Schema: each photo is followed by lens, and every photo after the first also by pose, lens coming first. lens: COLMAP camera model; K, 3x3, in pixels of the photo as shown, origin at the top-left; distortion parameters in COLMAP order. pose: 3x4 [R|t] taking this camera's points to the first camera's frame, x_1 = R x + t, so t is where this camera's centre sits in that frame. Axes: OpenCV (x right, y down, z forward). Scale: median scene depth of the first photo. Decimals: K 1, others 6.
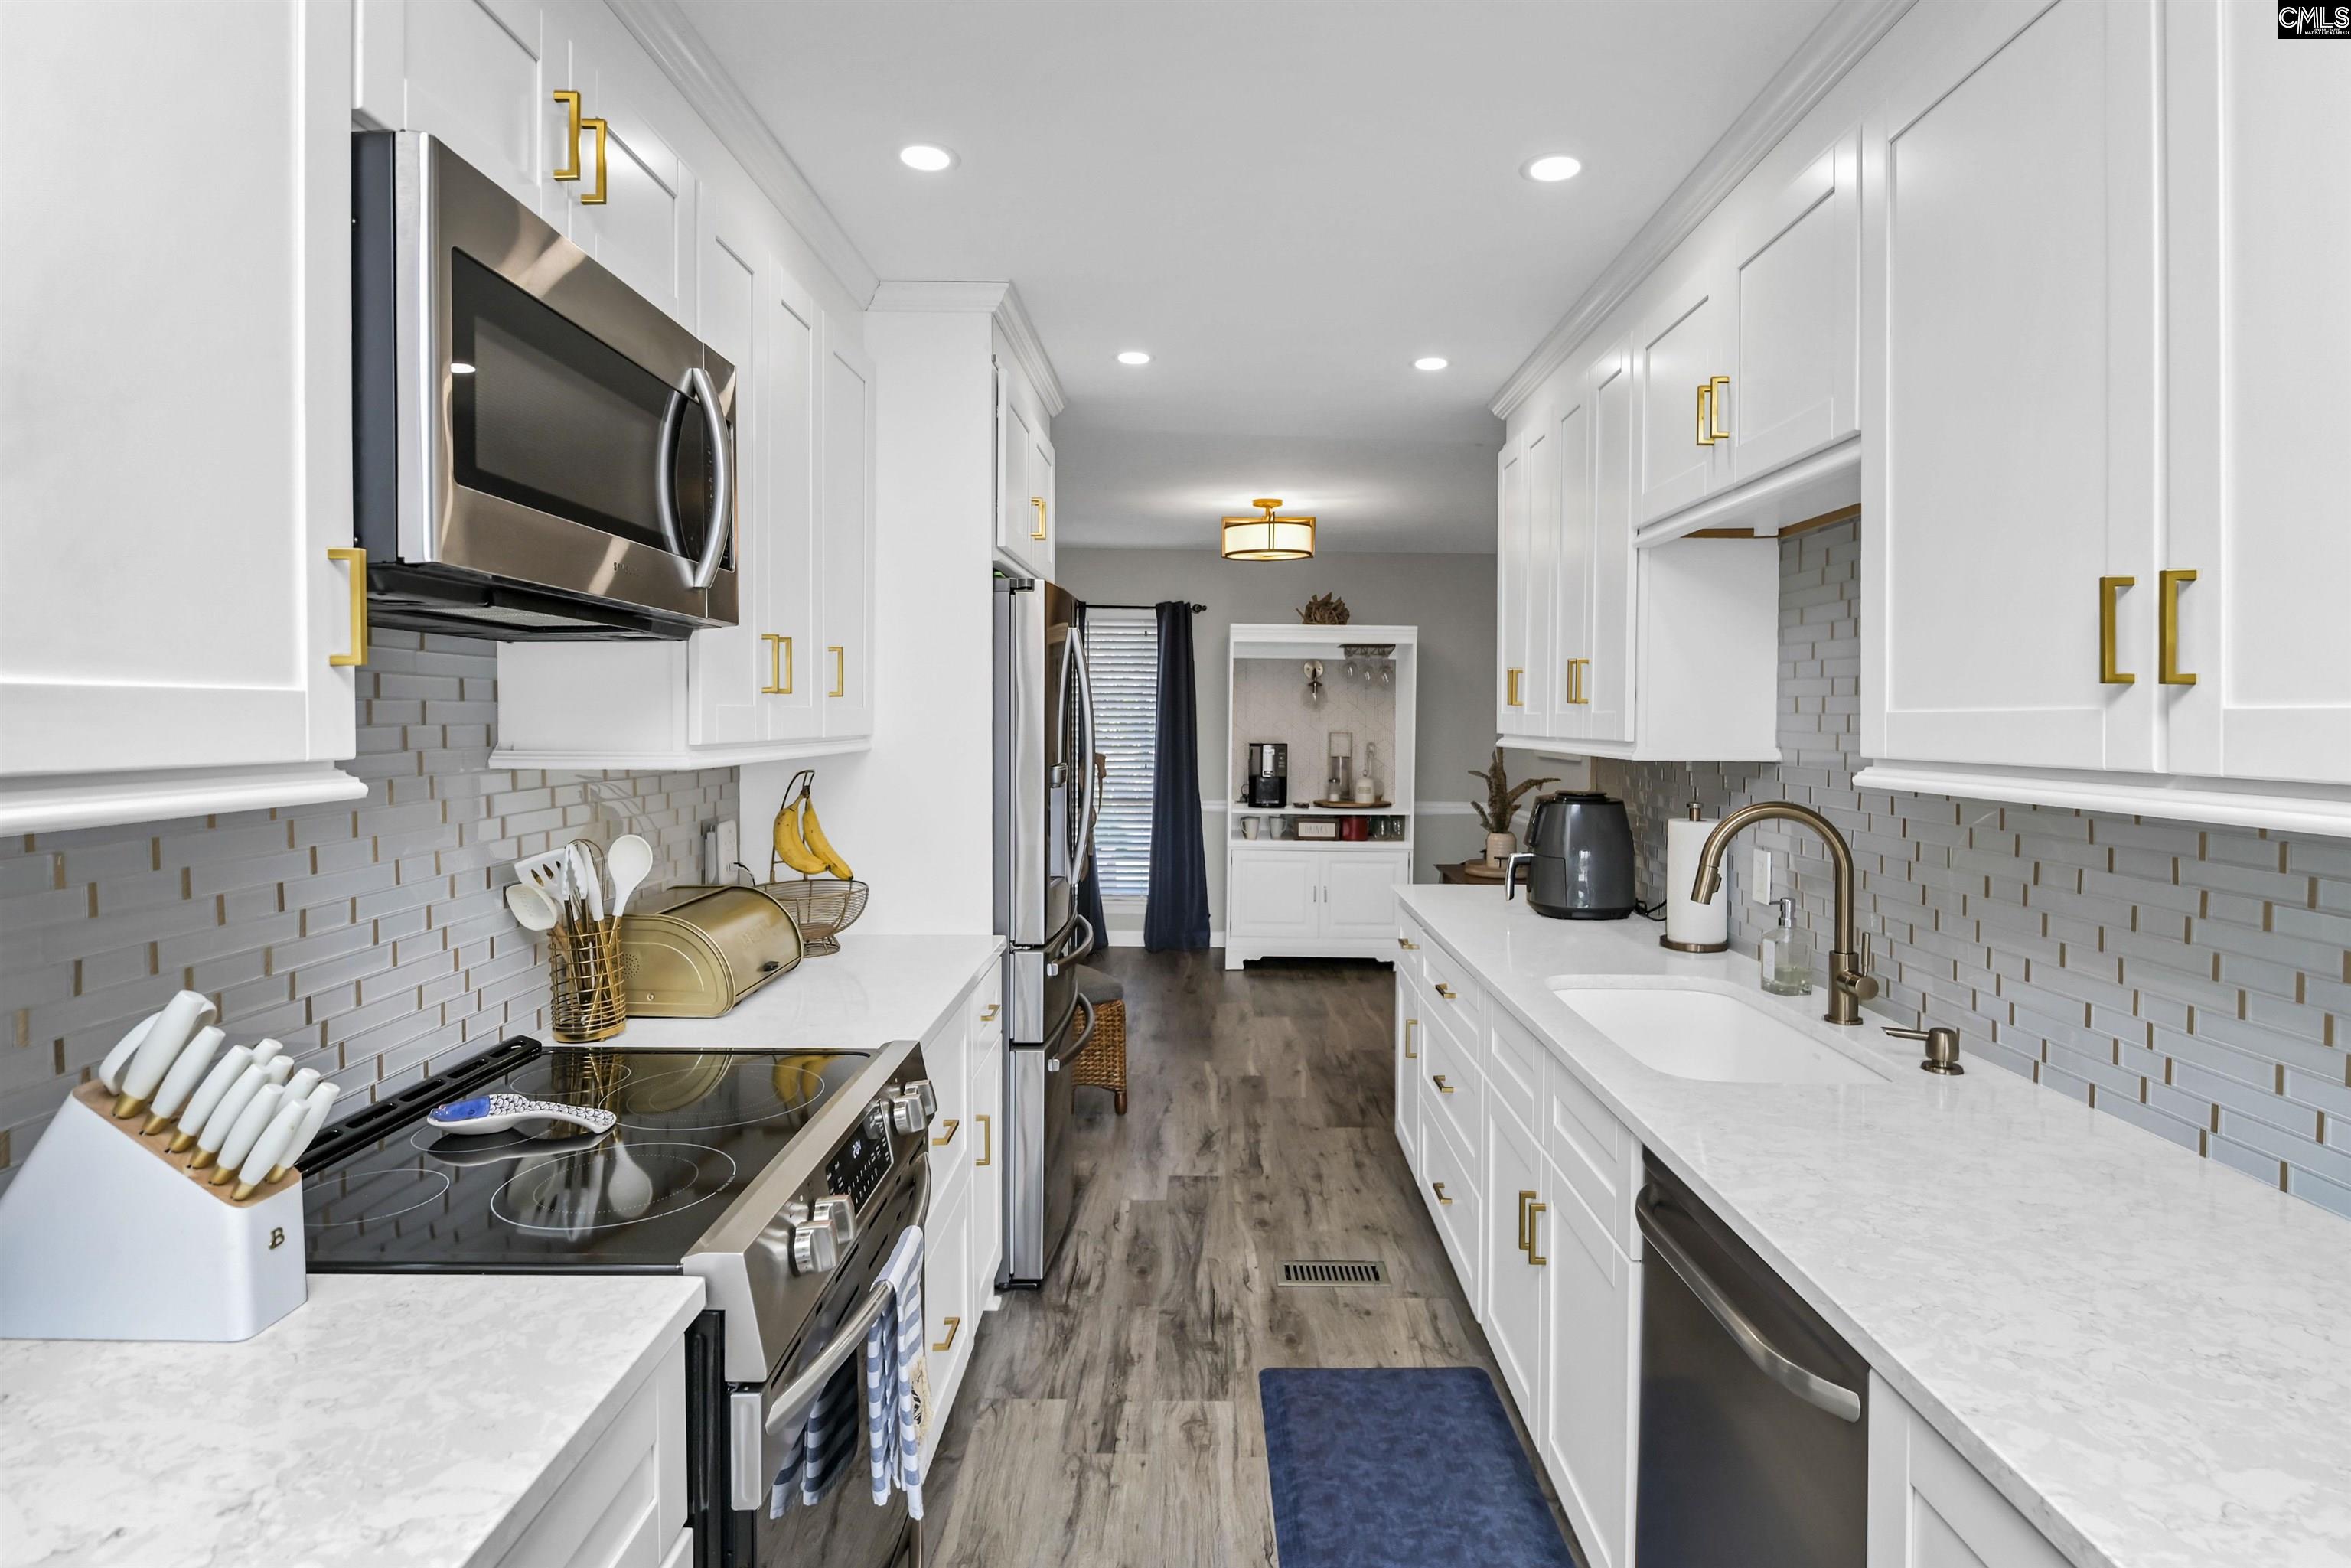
lens RADIAL K [[1257.6, 0, 1159.6], [0, 1257.6, 743.0], [0, 0, 1]] dist [0.002116, -0.013298]
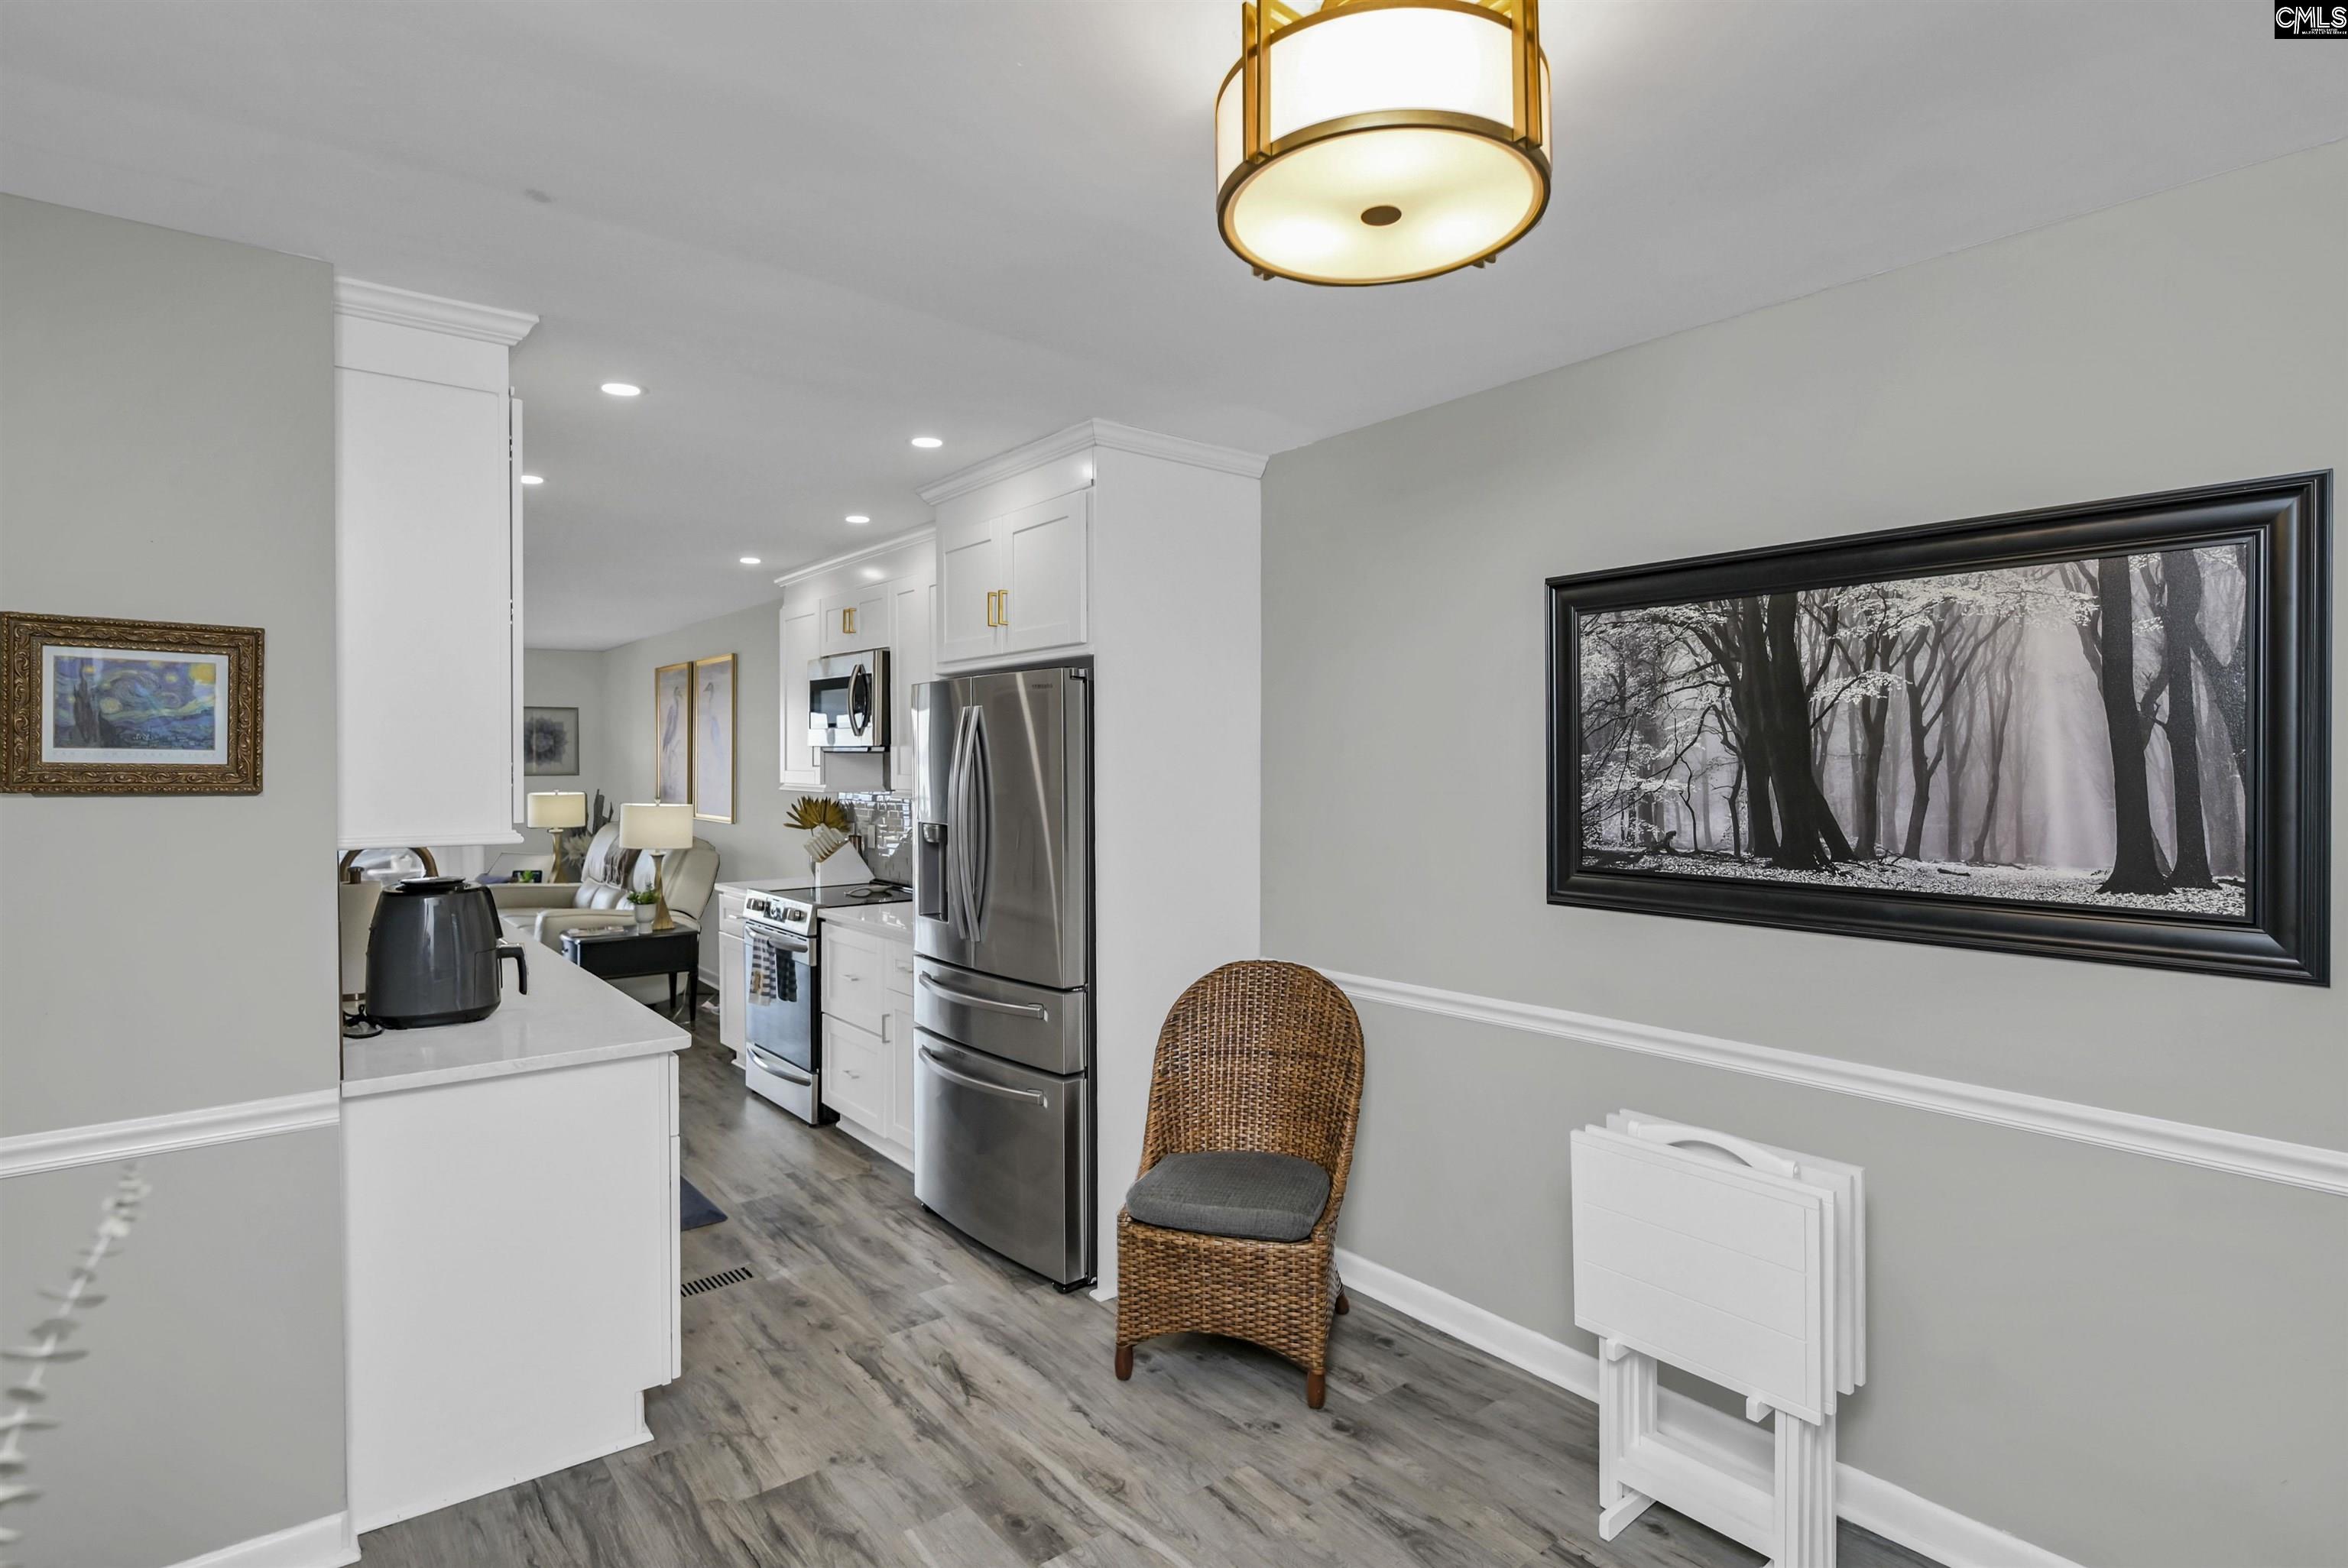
lens RADIAL K [[1203.6, 0, 1195.2], [0, 1203.6, 773.3], [0, 0, 1]] dist [0.000720, -0.000251]
pose [[-0.763645, 0.005673, -0.645612, 0.418684], [-0.014561, 0.999556, 0.026006, -0.058727], [0.645473, 0.029260, -0.763223, 1.761310]]
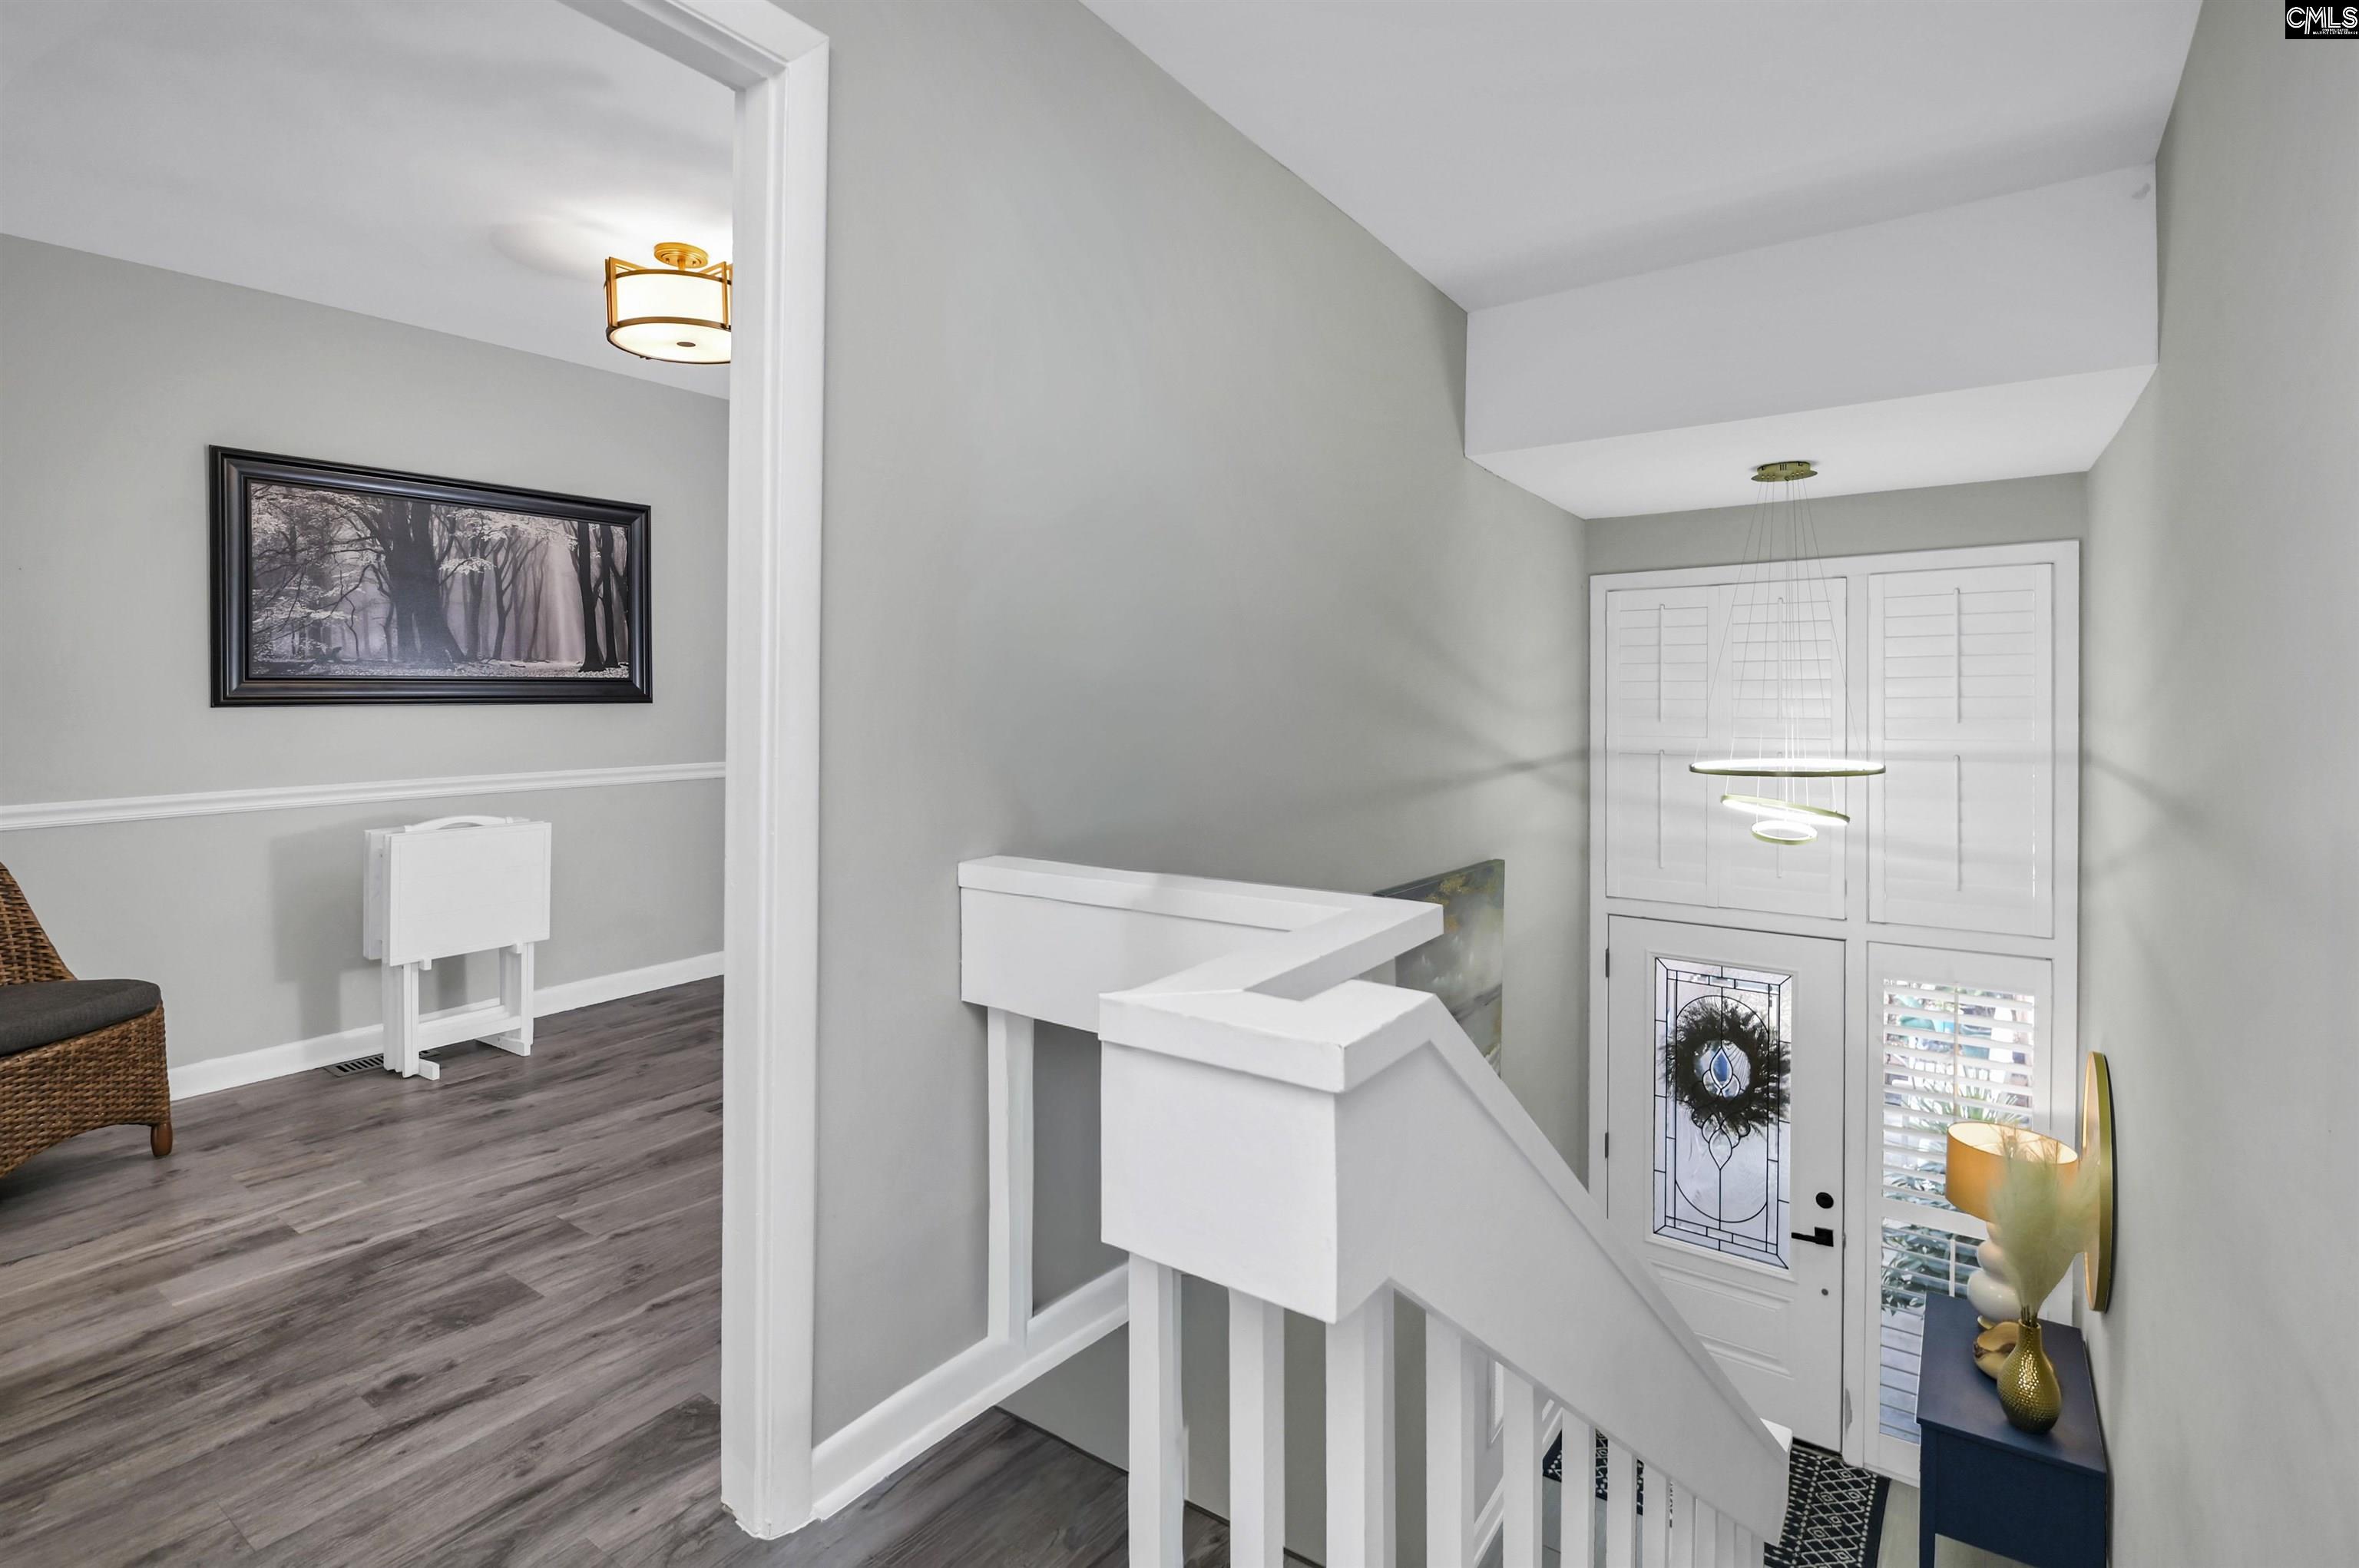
lens RADIAL K [[1145.4, 0, 1131.3], [0, 1145.4, 701.4], [0, 0, 1]] dist [-0.014757, -0.001636]
pose [[0.810962, -0.005944, -0.585068, 0.860790], [-0.005855, 0.999816, -0.018274, 0.047377], [0.585069, 0.018246, 0.810778, 1.030142]]
